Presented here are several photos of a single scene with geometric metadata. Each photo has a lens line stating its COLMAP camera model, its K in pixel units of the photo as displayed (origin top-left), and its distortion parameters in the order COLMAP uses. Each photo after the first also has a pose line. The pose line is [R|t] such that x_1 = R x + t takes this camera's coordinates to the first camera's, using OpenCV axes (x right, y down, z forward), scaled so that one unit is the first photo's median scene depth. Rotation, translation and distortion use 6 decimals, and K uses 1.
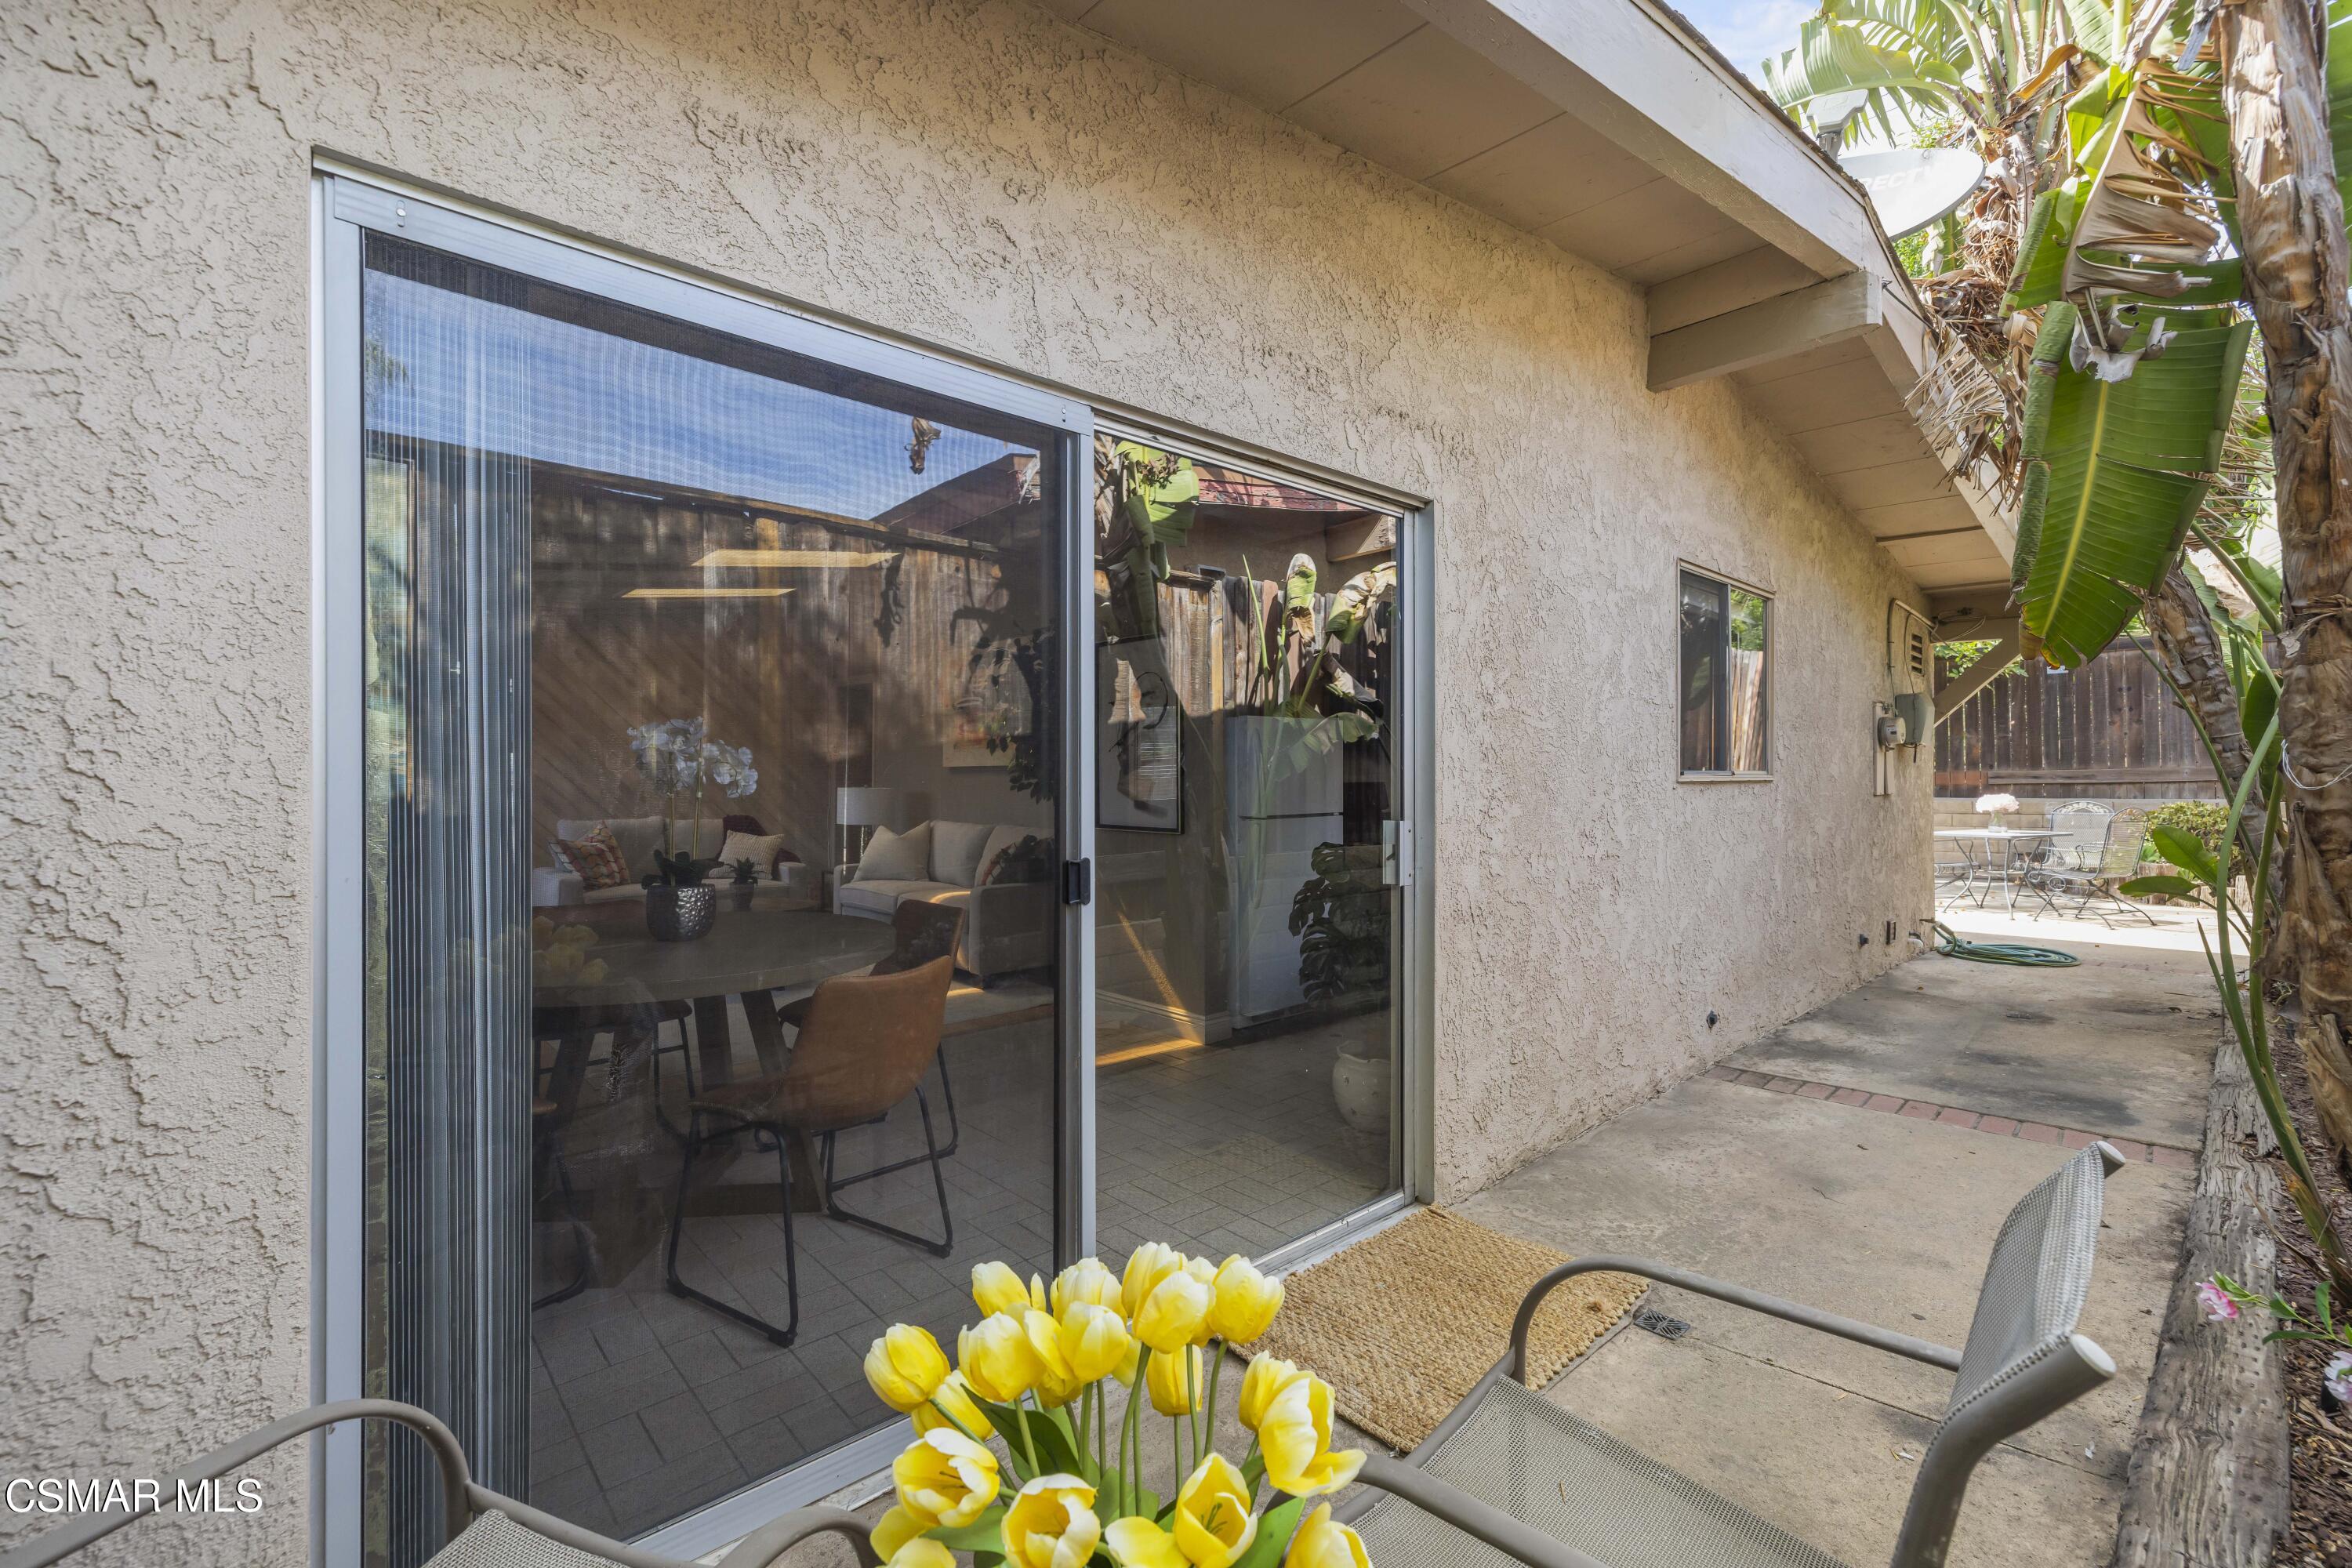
lens RADIAL K [[991.6, 0, 1172.0], [0, 991.6, 772.2], [0, 0, 1]] dist [0.002406, 0.000682]
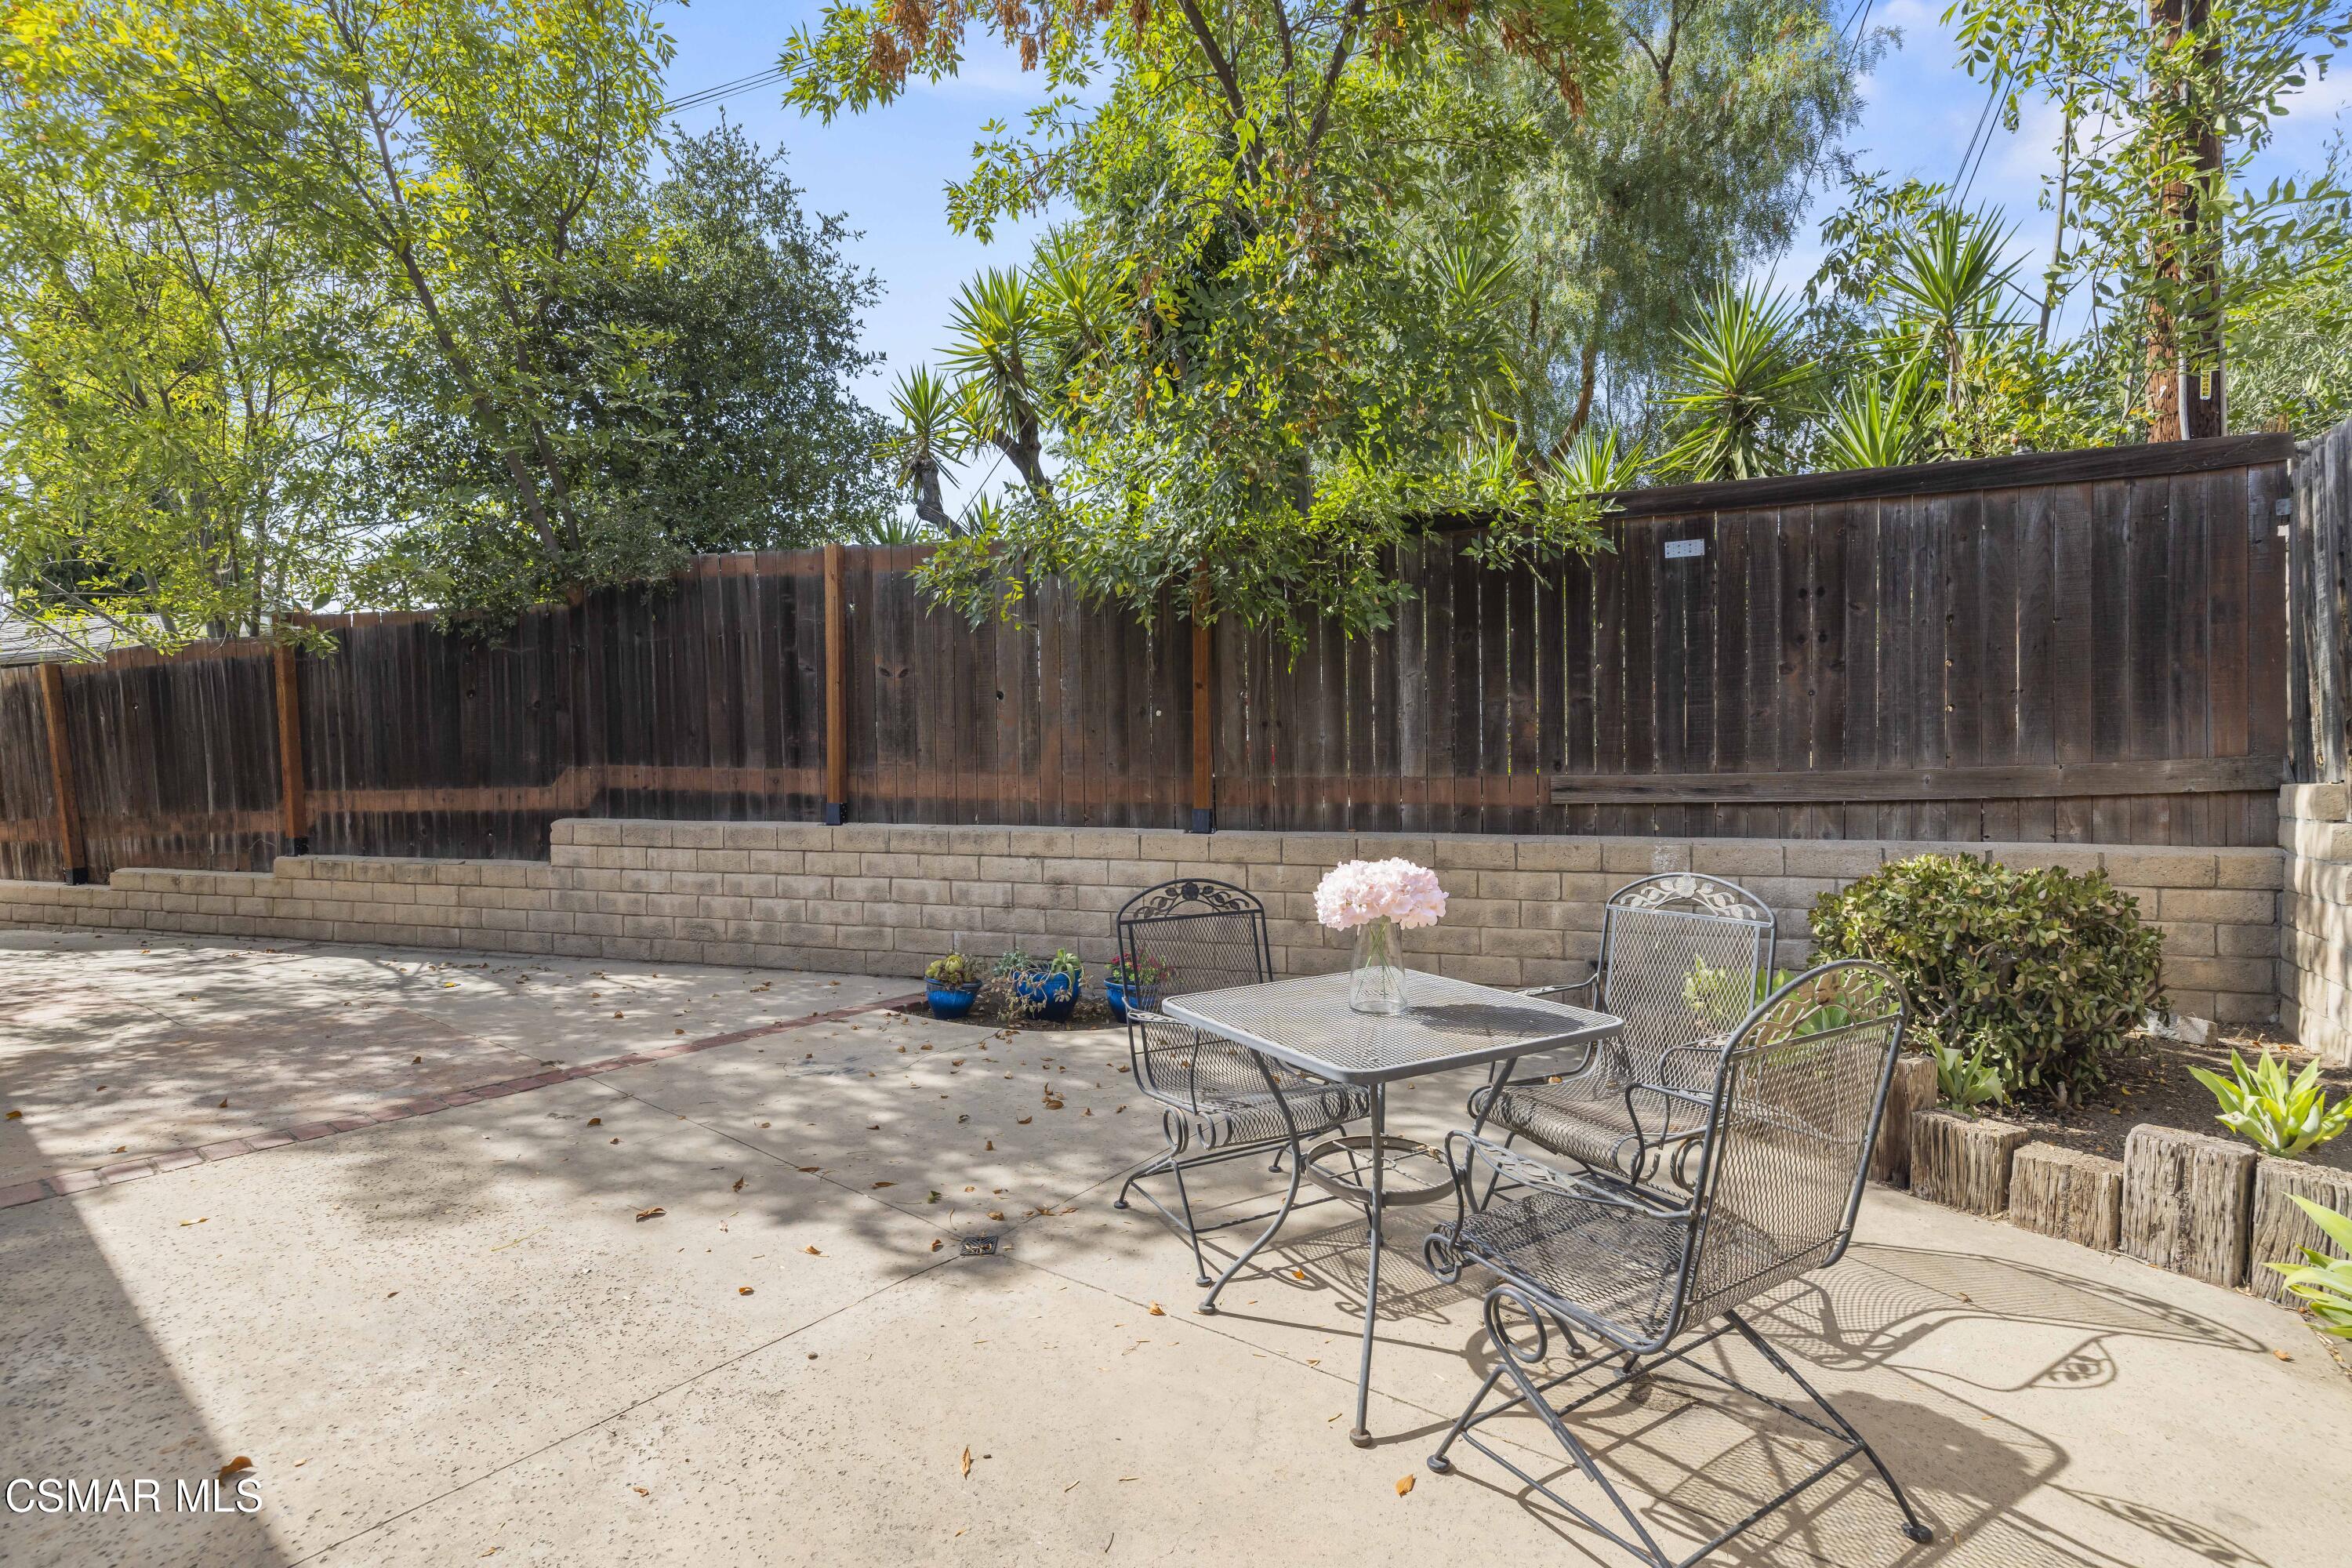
lens RADIAL K [[991.6, 0, 1176.0], [0, 991.6, 802.2], [0, 0, 1]] dist [0.002406, 0.000682]
pose [[0.980391, 0.001600, 0.197057, 1.058741], [-0.006085, 0.999736, 0.022155, 0.003924], [-0.196969, -0.022920, 0.980142, 1.106553]]
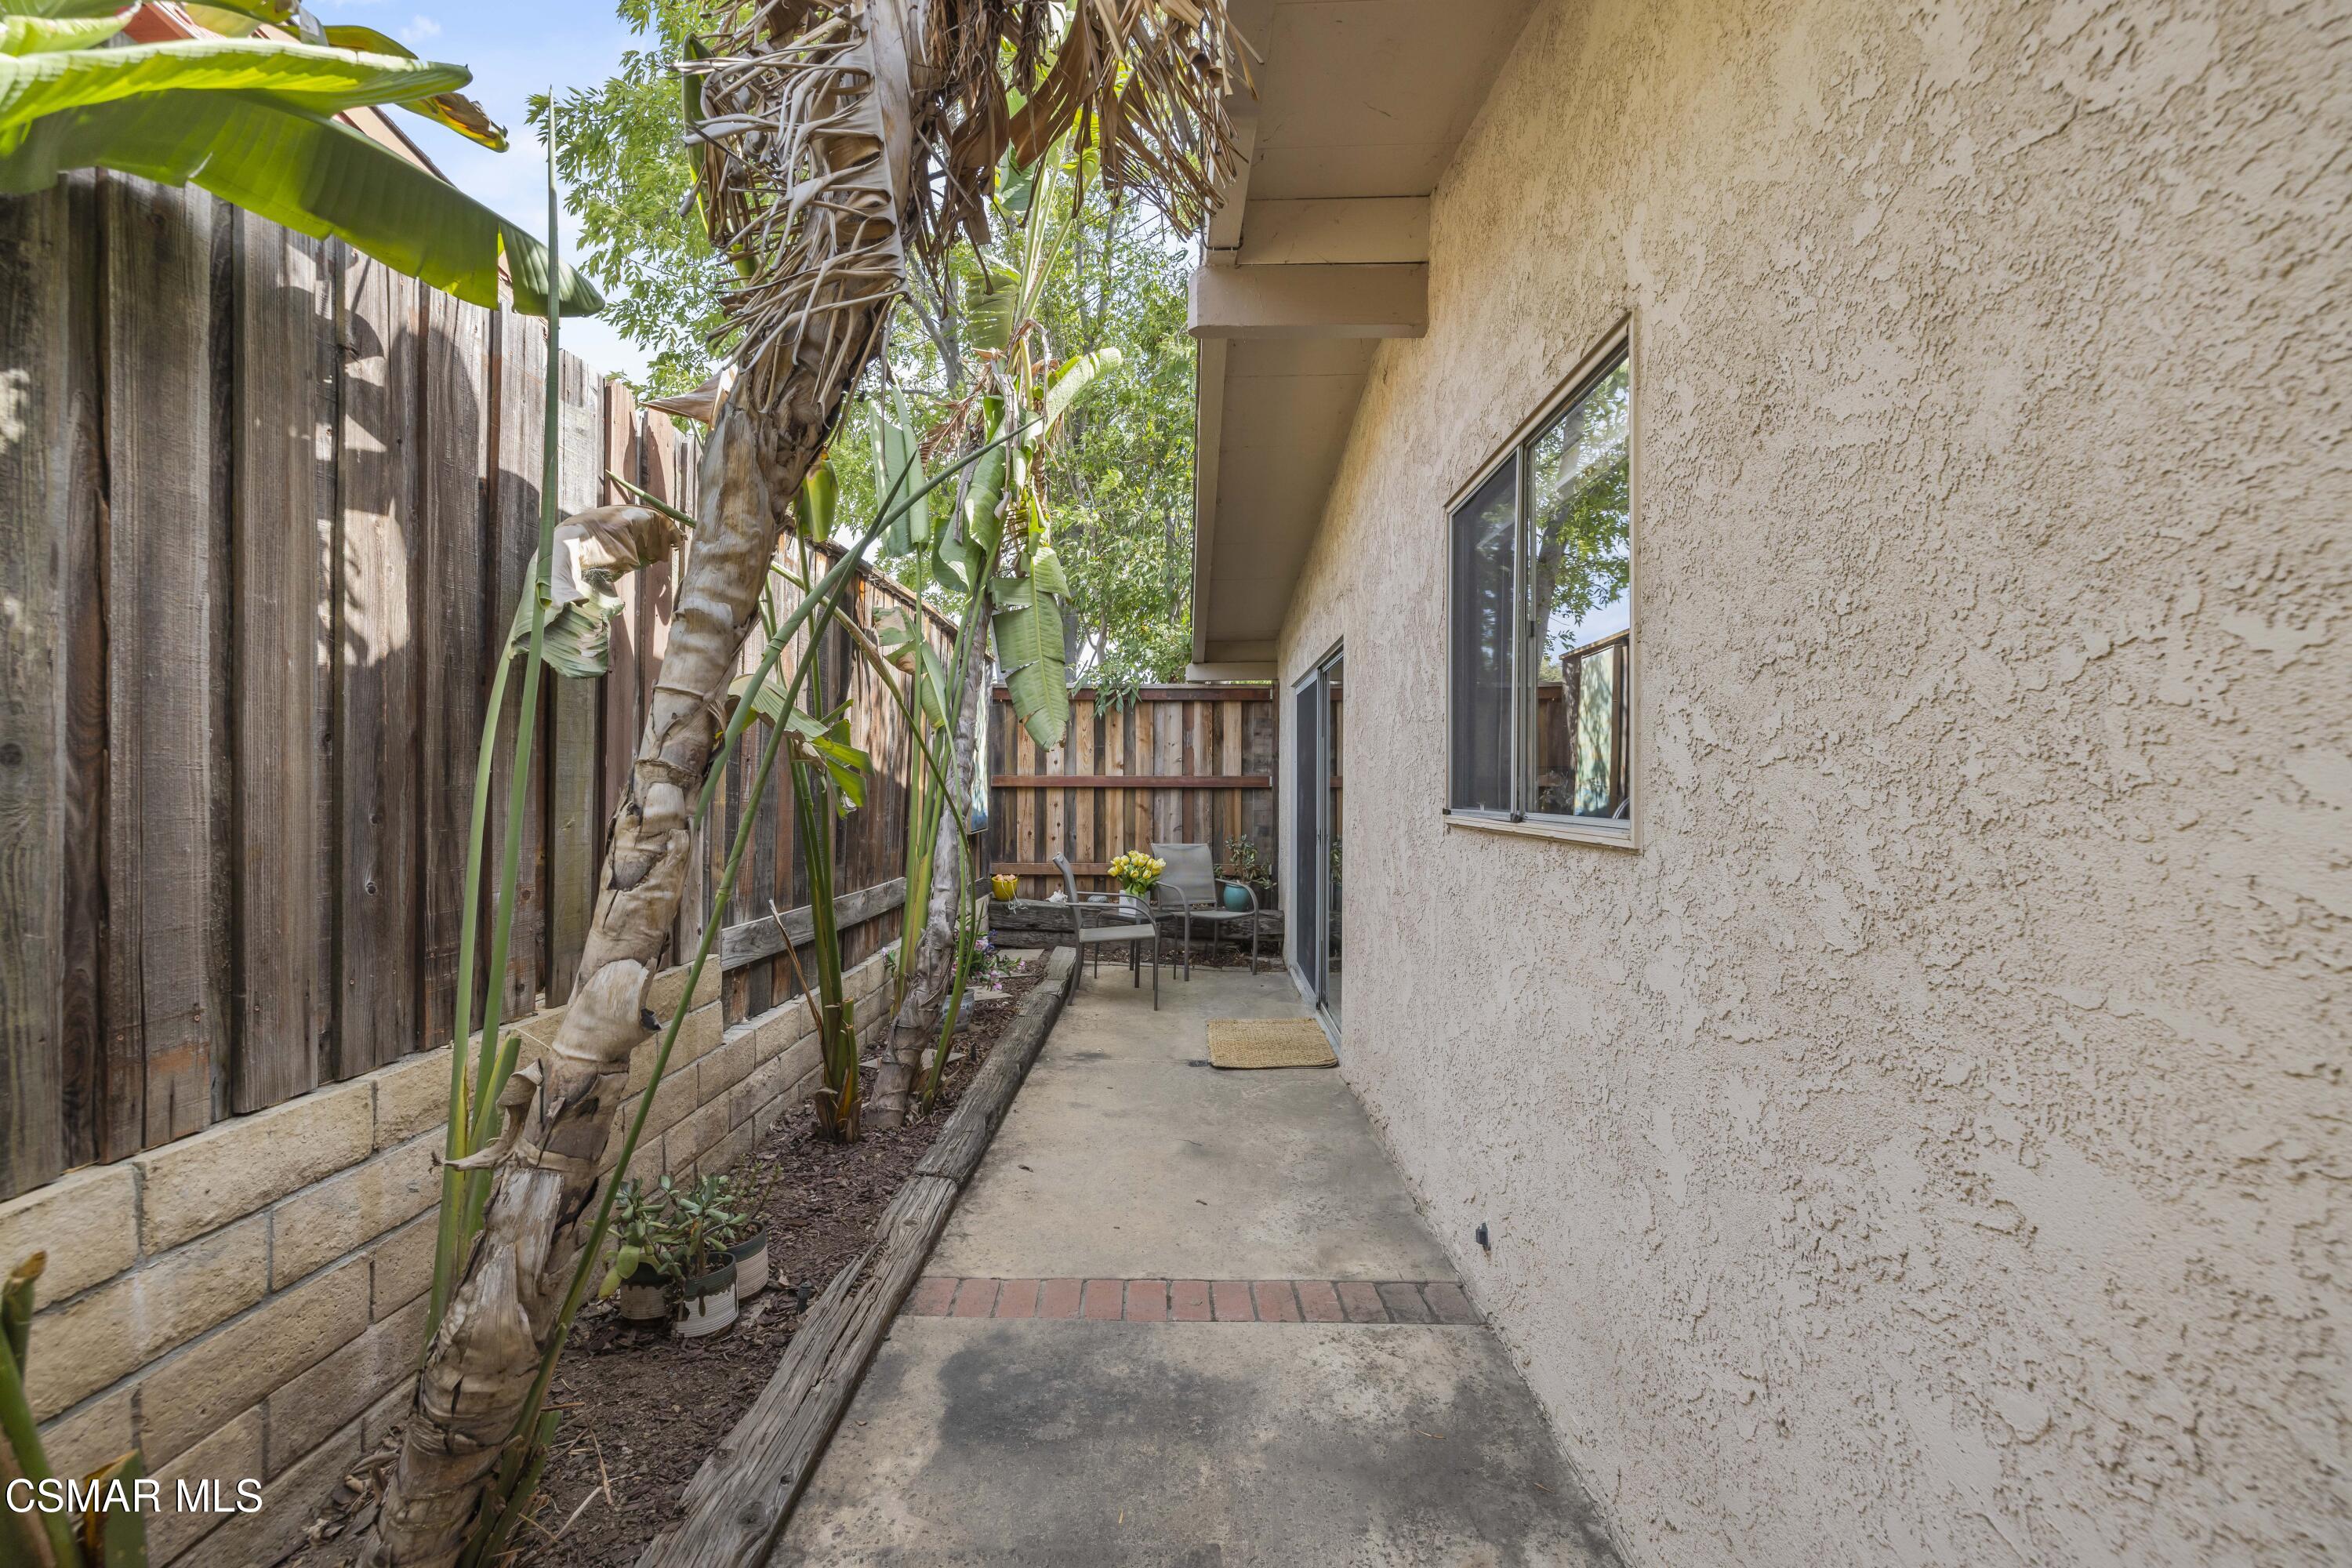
lens RADIAL K [[991.6, 0, 1169.9], [0, 991.6, 790.5], [0, 0, 1]] dist [0.002406, 0.000682]
pose [[-0.678090, 0.001225, -0.734977, 0.778200], [-0.000356, 0.999998, 0.001995, -0.010369], [0.734978, 0.001615, -0.678089, 0.893628]]
